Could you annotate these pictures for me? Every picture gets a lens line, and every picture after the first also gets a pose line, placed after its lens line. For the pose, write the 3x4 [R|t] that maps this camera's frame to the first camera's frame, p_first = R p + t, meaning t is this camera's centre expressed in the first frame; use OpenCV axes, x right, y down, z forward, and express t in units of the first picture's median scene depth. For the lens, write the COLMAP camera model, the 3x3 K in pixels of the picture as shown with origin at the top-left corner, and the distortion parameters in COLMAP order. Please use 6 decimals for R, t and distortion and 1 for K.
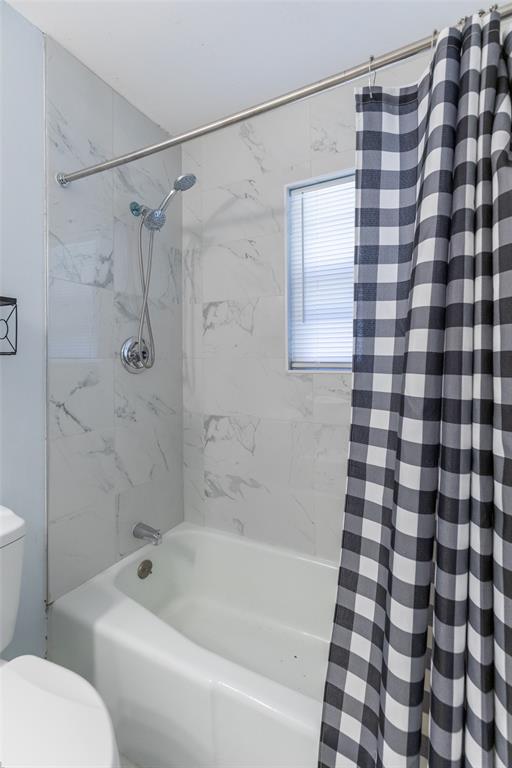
lens RADIAL K [[350.5, 0, 278.5], [0, 350.5, 358.7], [0, 0, 1]] dist [0.004975, -0.000120]
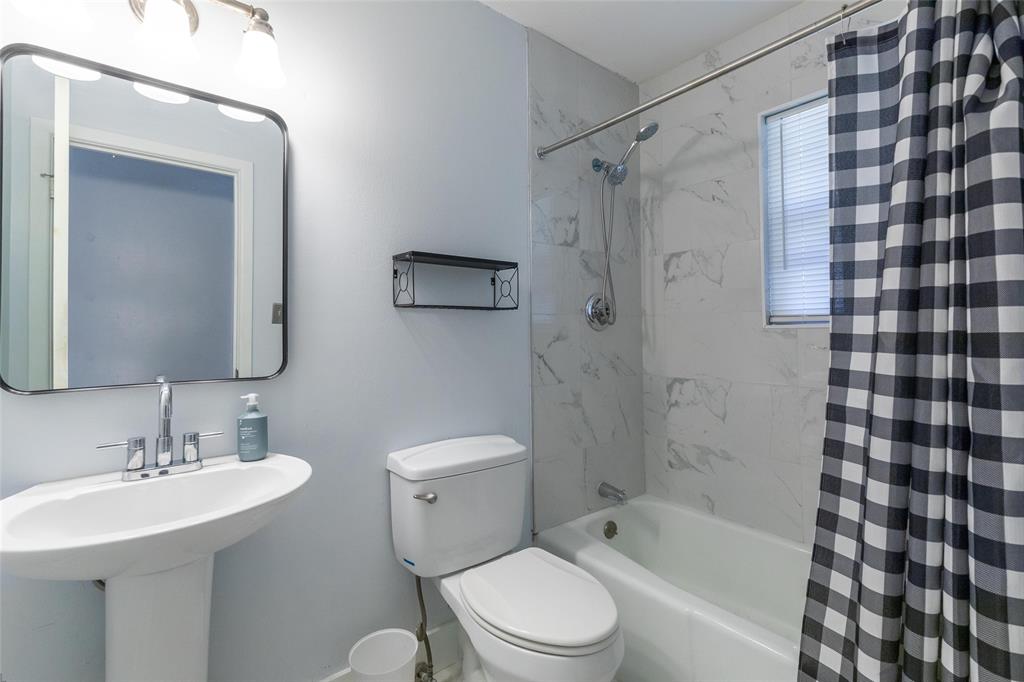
lens RADIAL K [[467.4, 0, 569.6], [0, 467.4, 323.9], [0, 0, 1]] dist [0.004975, -0.000120]
pose [[0.927616, -0.012486, -0.373326, 0.013154], [0.010931, 0.999921, -0.006283, 0.041286], [0.373375, 0.001748, 0.927679, -0.337836]]
